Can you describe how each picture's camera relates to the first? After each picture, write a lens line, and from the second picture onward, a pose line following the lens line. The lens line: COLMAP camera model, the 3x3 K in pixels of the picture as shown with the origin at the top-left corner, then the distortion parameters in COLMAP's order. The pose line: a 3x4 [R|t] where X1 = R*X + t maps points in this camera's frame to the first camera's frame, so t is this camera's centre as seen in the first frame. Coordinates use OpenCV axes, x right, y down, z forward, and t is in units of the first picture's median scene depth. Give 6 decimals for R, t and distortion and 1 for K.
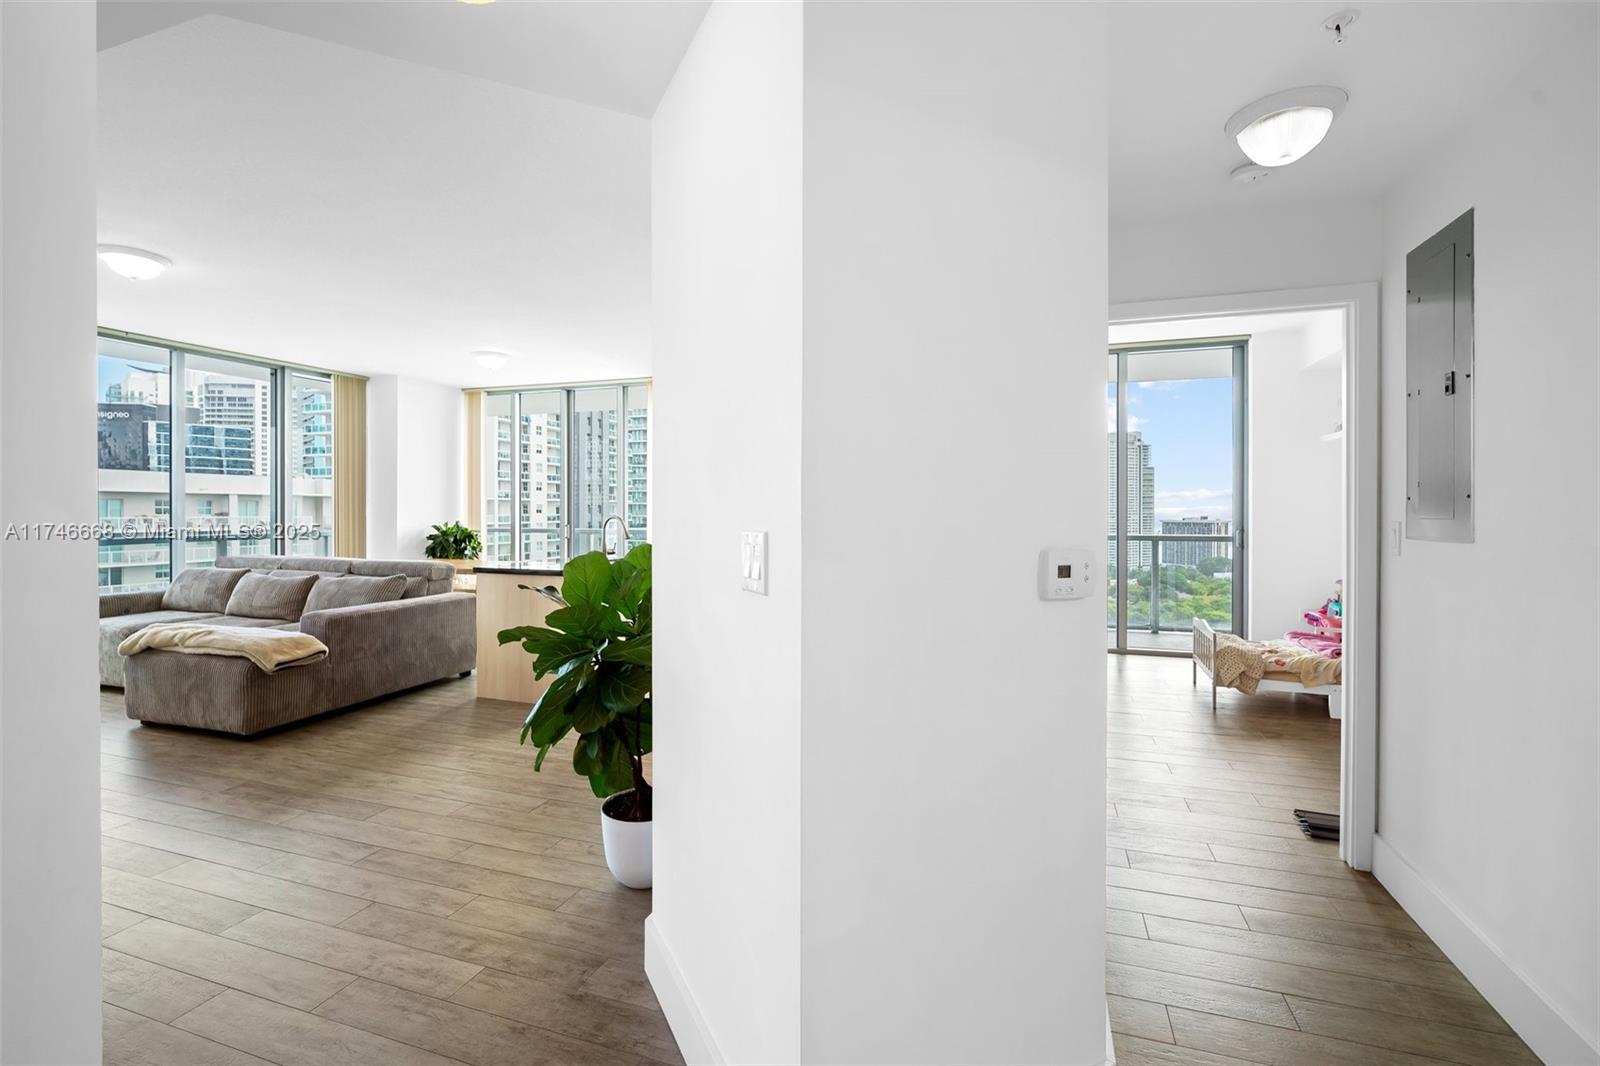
lens RADIAL K [[714.3, 0, 790.2], [0, 714.3, 518.0], [0, 0, 1]] dist [0.000755, 0.002478]
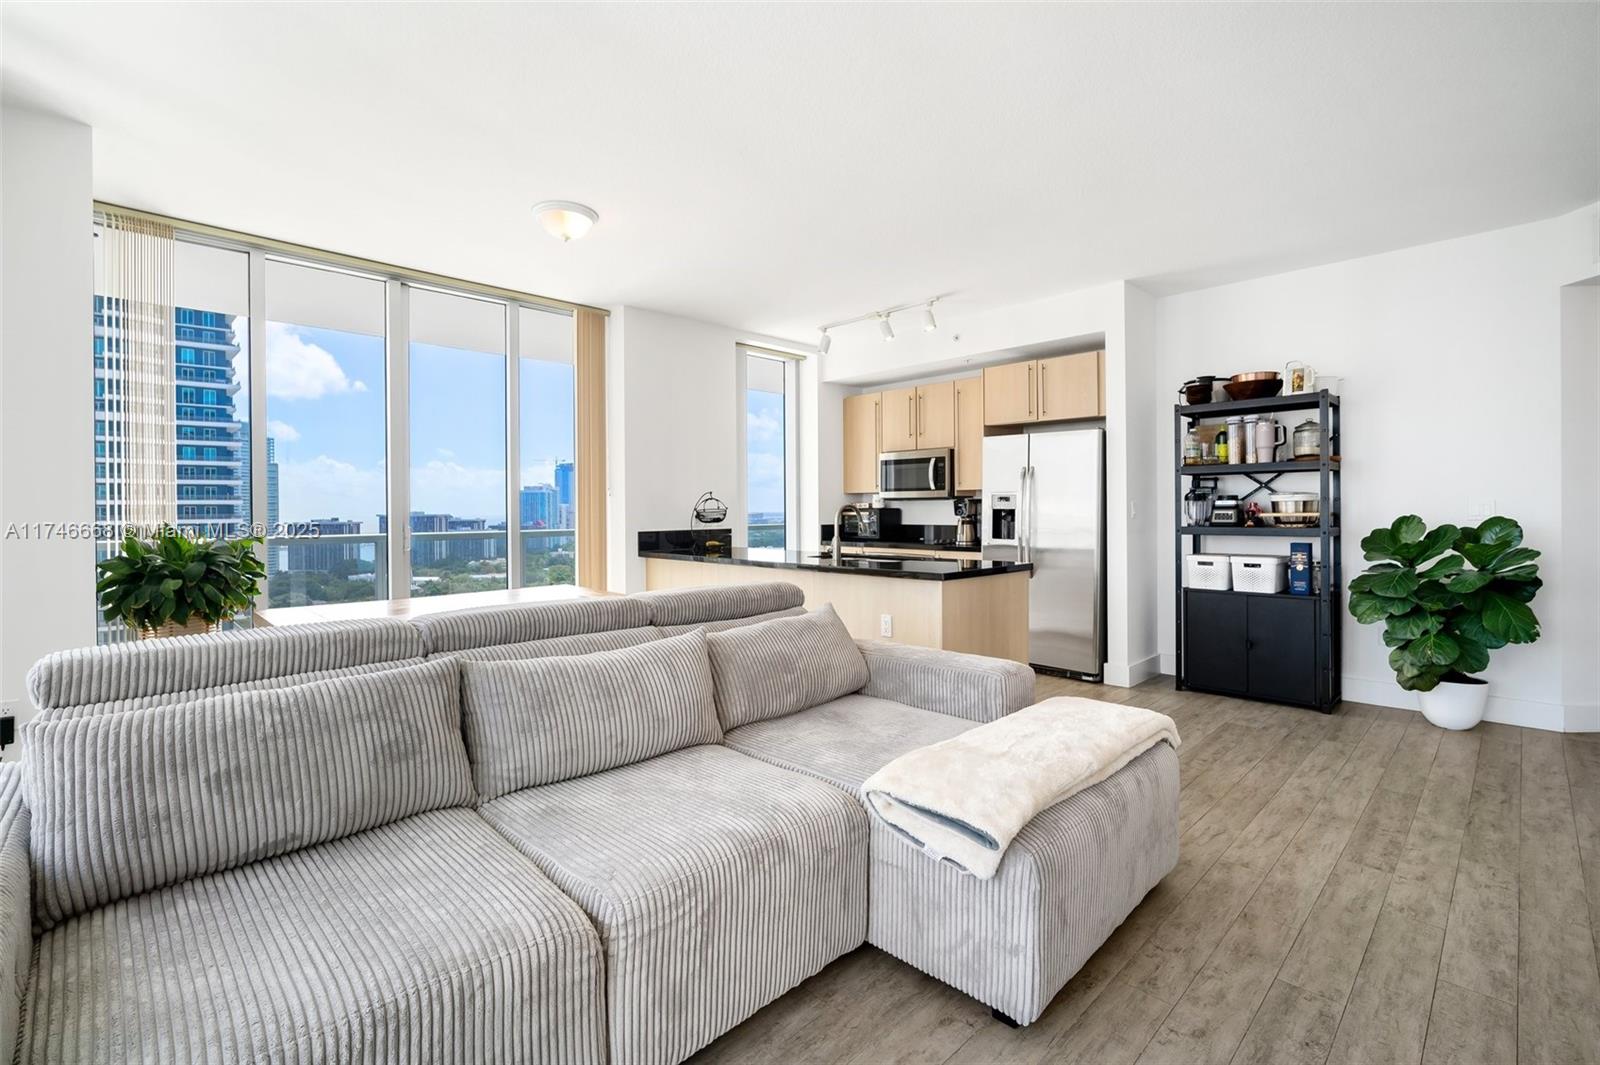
lens RADIAL K [[714.3, 0, 839.8], [0, 714.3, 521.4], [0, 0, 1]] dist [0.000755, 0.002478]
pose [[0.419970, -0.022118, 0.907268, -0.970849], [0.017584, 0.999714, 0.016232, 0.004551], [-0.907368, 0.009137, 0.420239, 0.693145]]
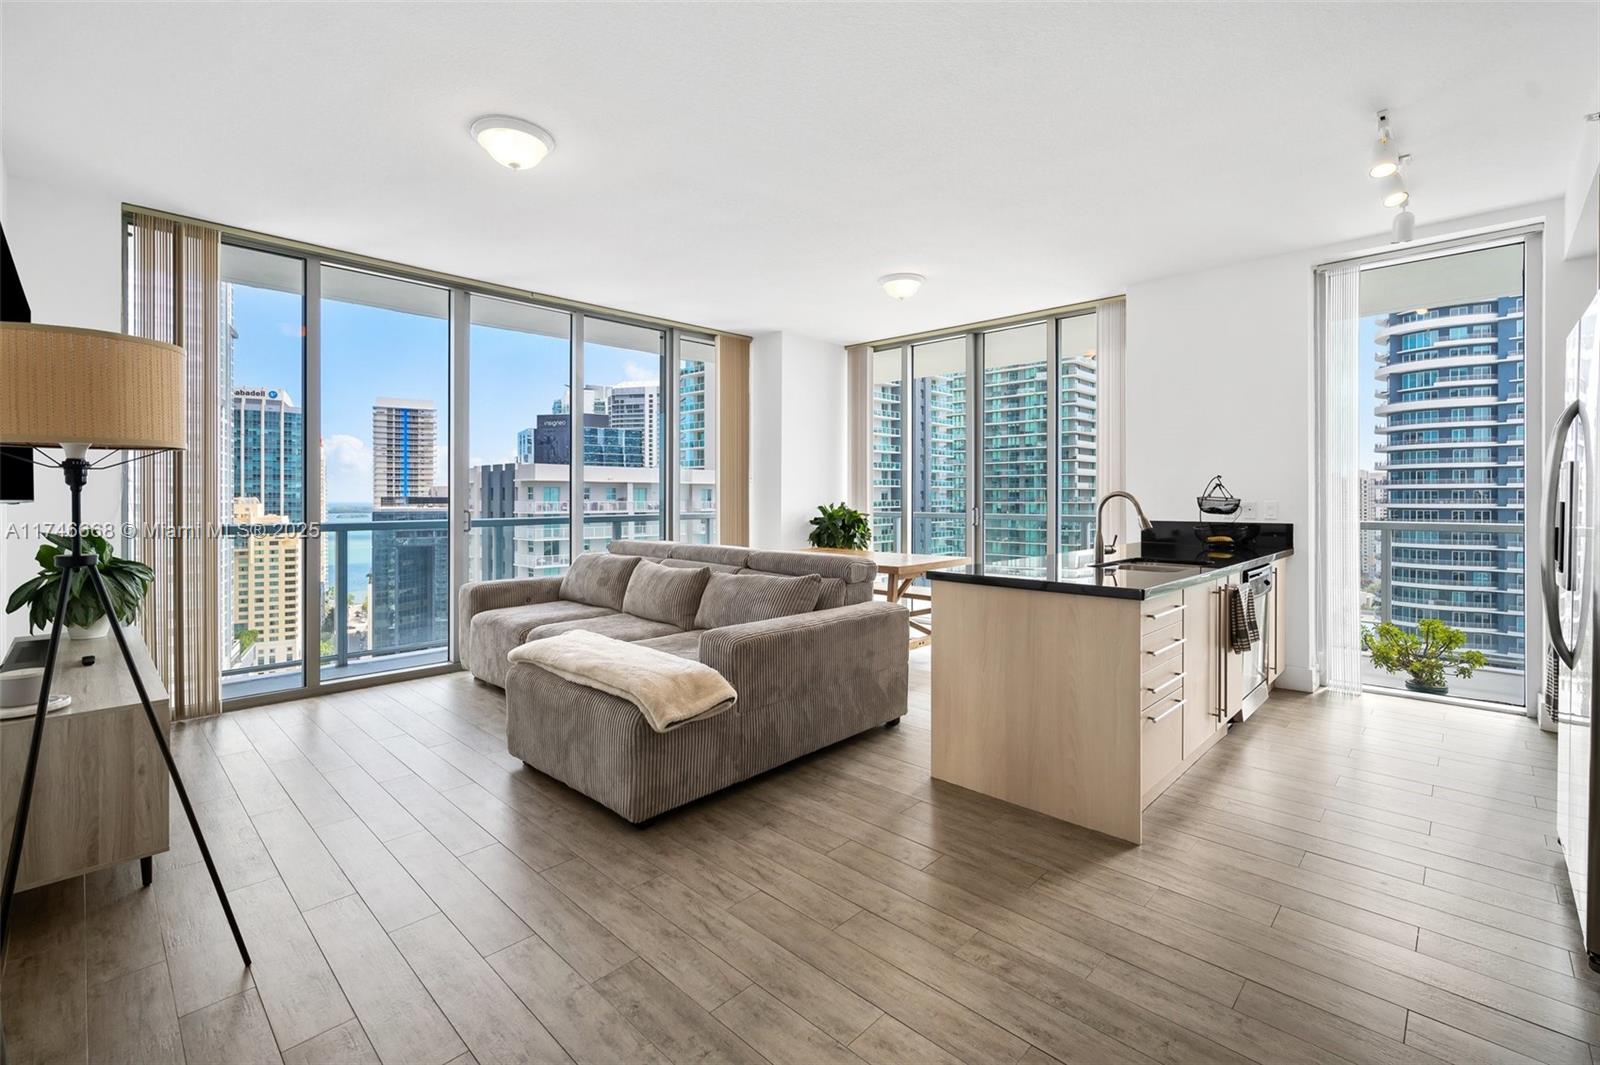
lens RADIAL K [[714.3, 0, 782.5], [0, 714.3, 499.0], [0, 0, 1]] dist [0.000755, 0.002478]
pose [[0.899758, 0.000205, -0.436390, -0.247152], [-0.003286, 0.999975, -0.006307, 0.008551], [0.436378, 0.007108, 0.899736, 0.328275]]
